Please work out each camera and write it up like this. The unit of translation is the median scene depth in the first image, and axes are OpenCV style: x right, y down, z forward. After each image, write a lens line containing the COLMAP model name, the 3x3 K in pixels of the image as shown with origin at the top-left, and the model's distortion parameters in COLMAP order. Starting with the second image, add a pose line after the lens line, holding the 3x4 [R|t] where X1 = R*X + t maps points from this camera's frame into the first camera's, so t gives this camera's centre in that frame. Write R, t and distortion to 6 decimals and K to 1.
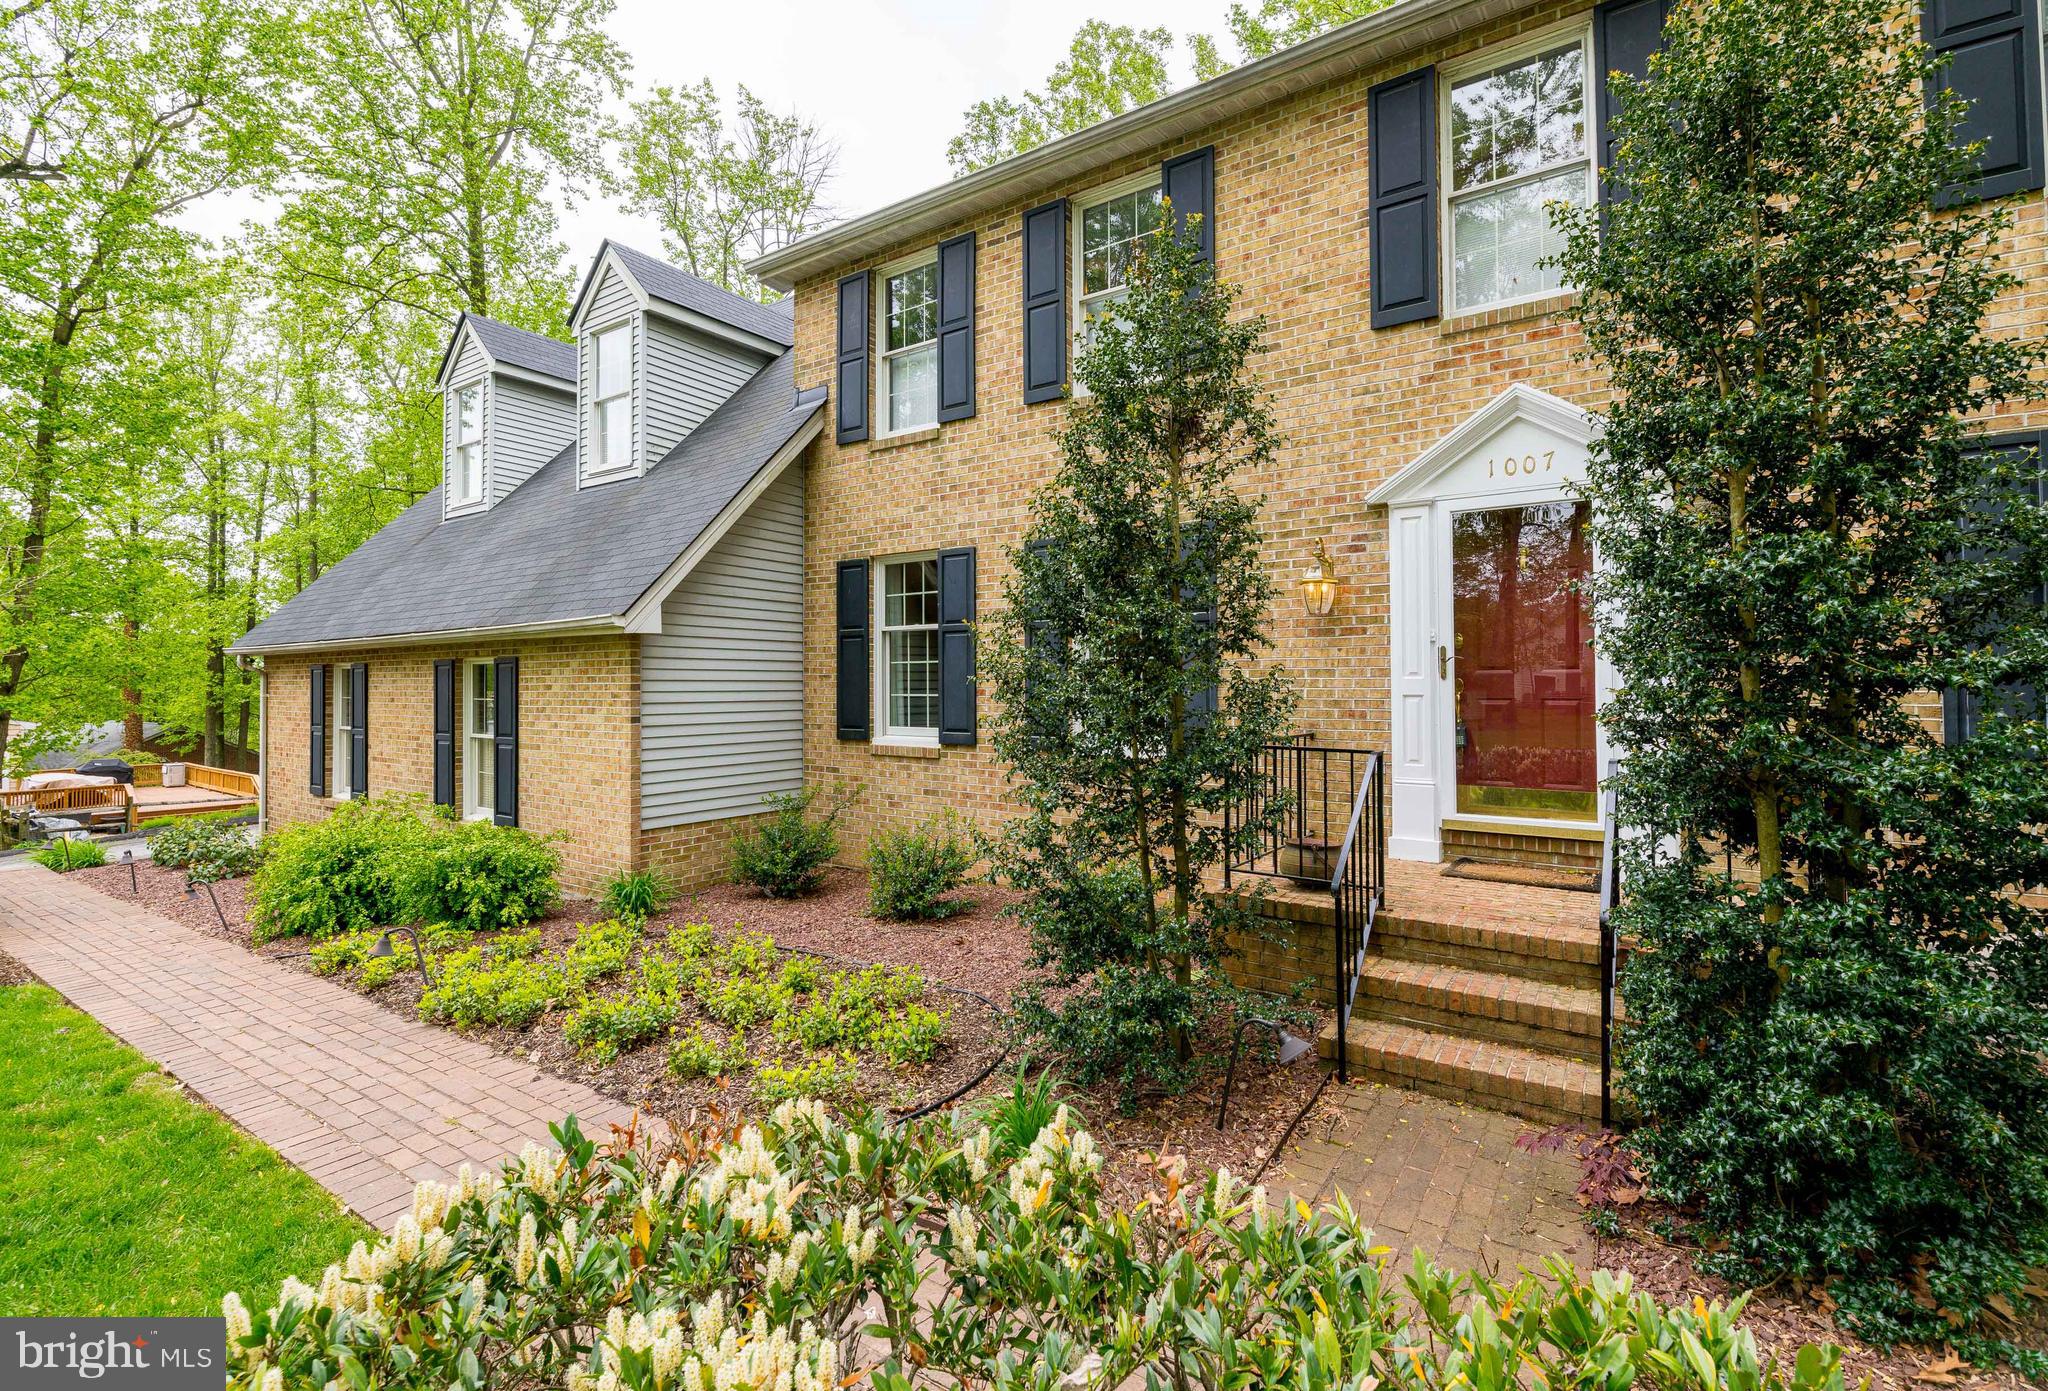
lens RADIAL K [[905.7, 0, 1038.0], [0, 905.7, 679.4], [0, 0, 1]] dist [-0.010316, -0.000810]
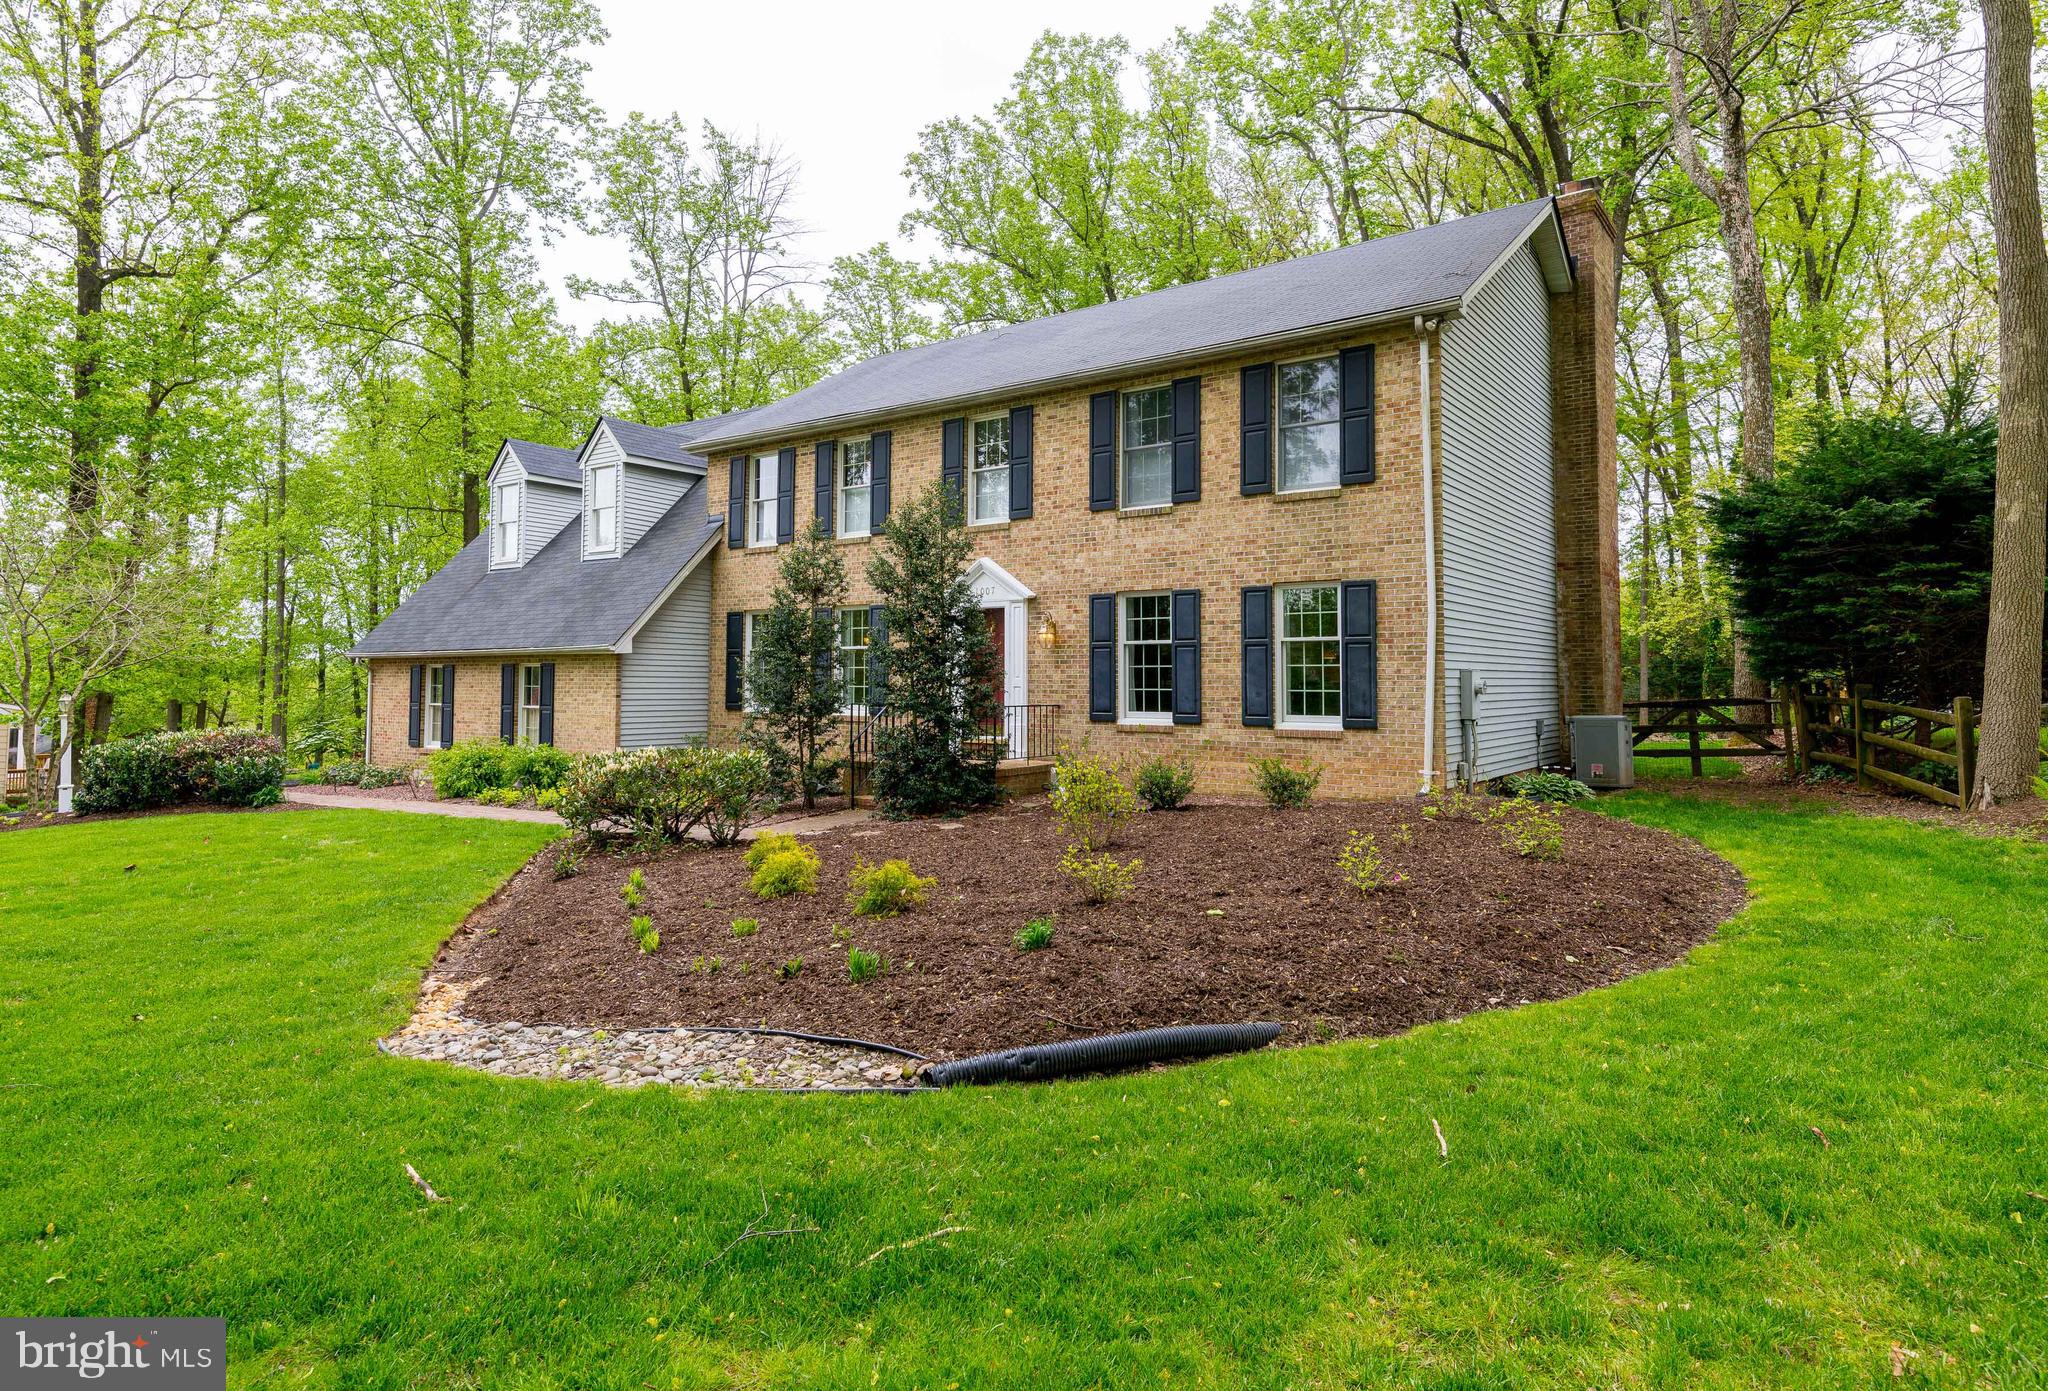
lens RADIAL K [[1145.4, 0, 1056.8], [0, 1145.4, 625.3], [0, 0, 1]] dist [0.014384, 0.001407]
pose [[0.999566, 0.003934, -0.029184, 0.452040], [-0.005164, 0.999097, -0.042179, -0.007727], [0.028992, 0.042312, 0.998684, -1.144313]]
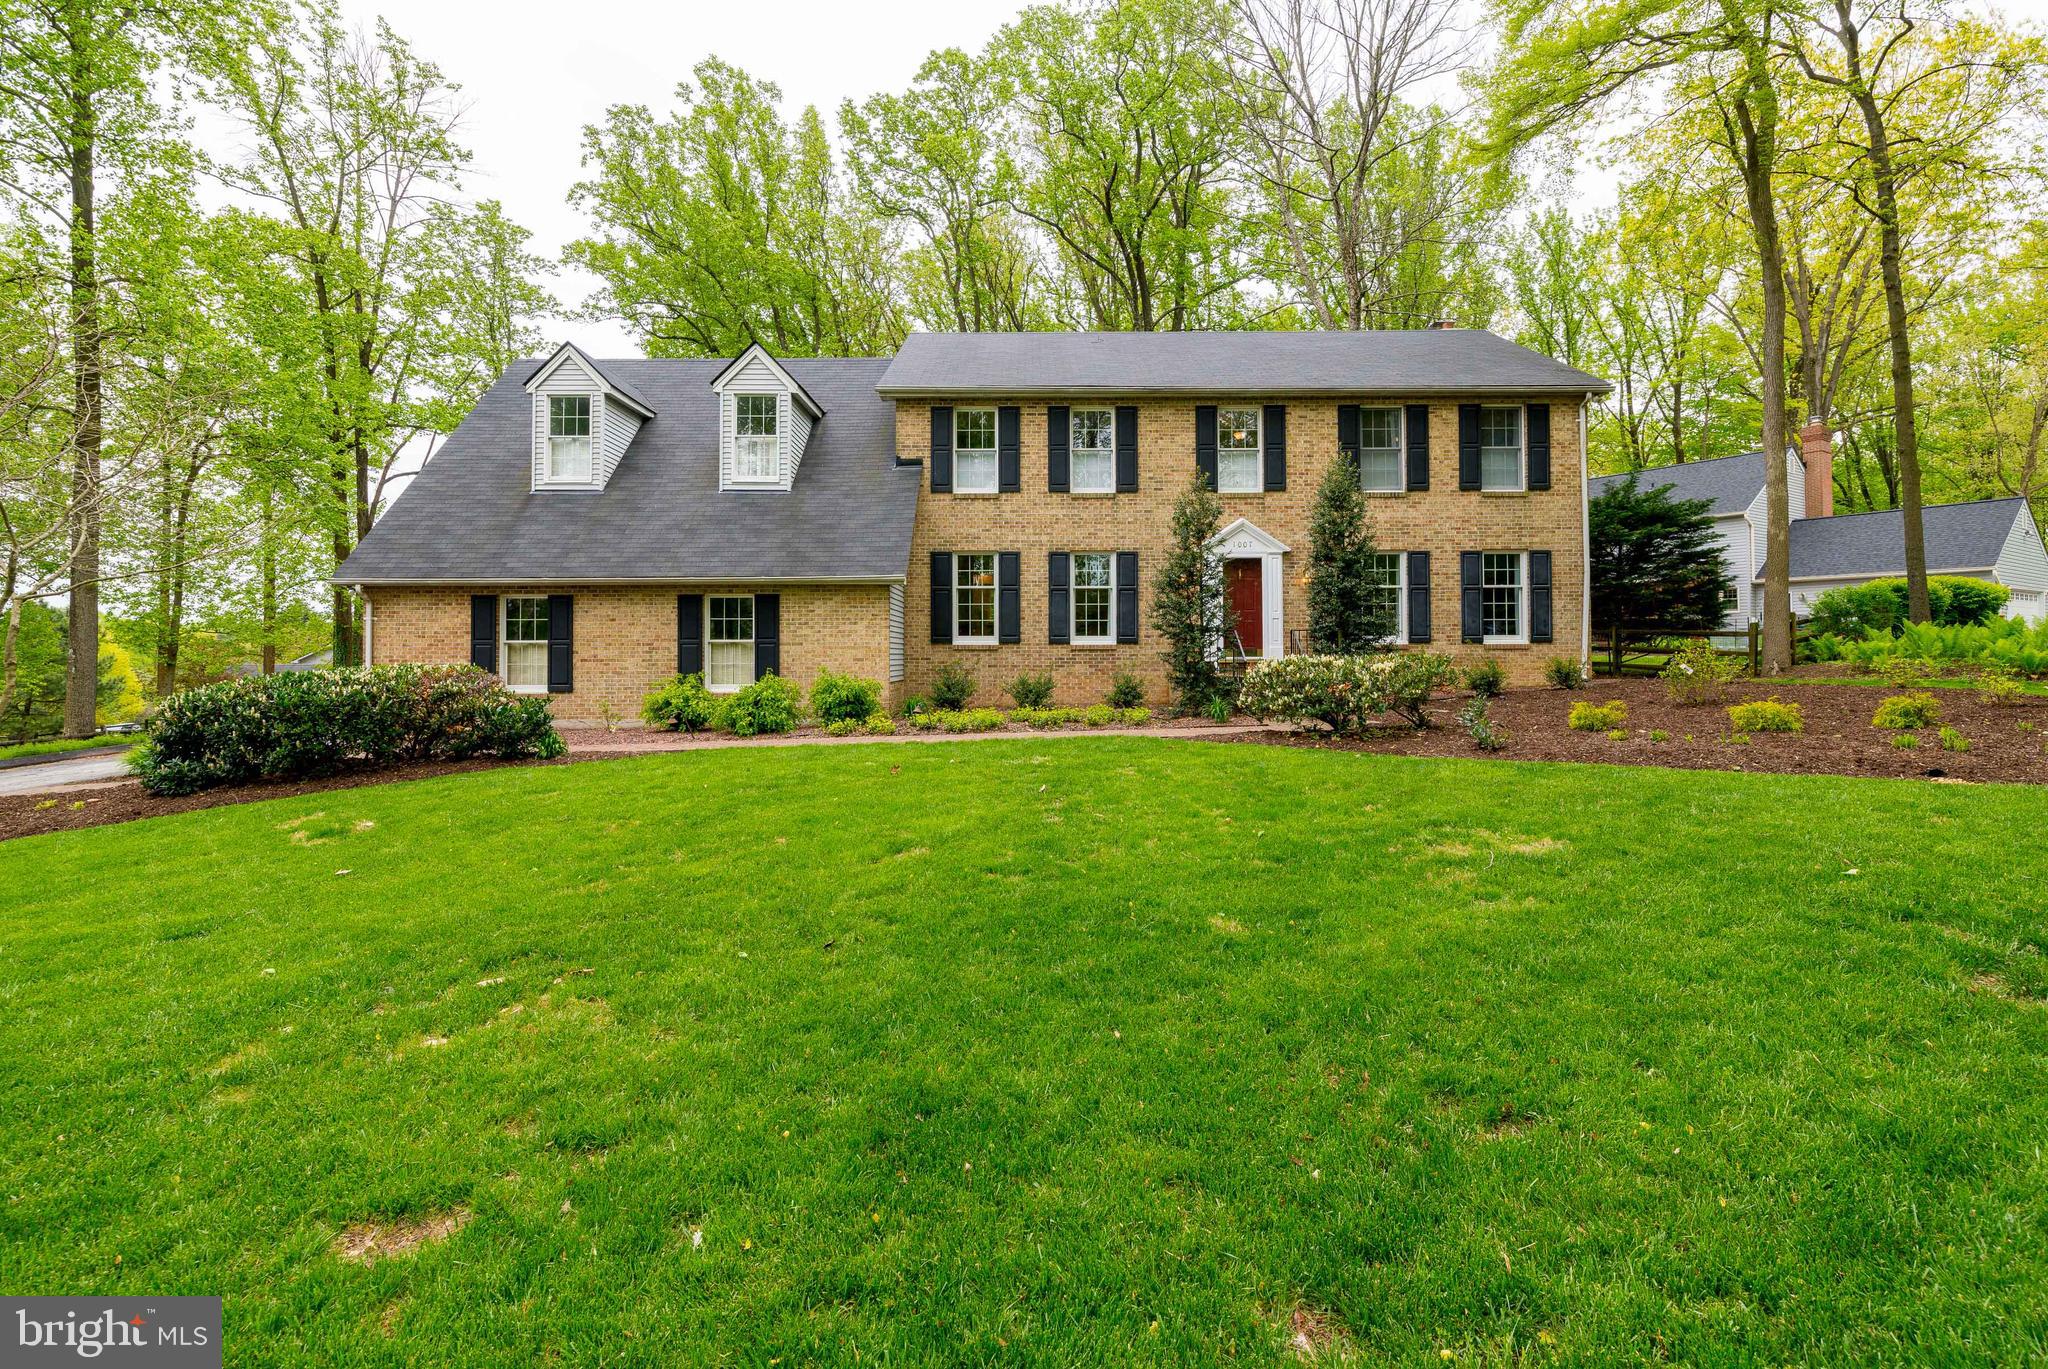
lens RADIAL K [[908.3, 0, 1042.1], [0, 908.3, 632.9], [0, 0, 1]] dist [-0.004846, -0.000770]
pose [[0.820175, 0.014177, 0.571937, -1.005624], [-0.000585, 0.999713, -0.023941, 0.080268], [-0.572113, 0.019301, 0.819948, -0.645384]]
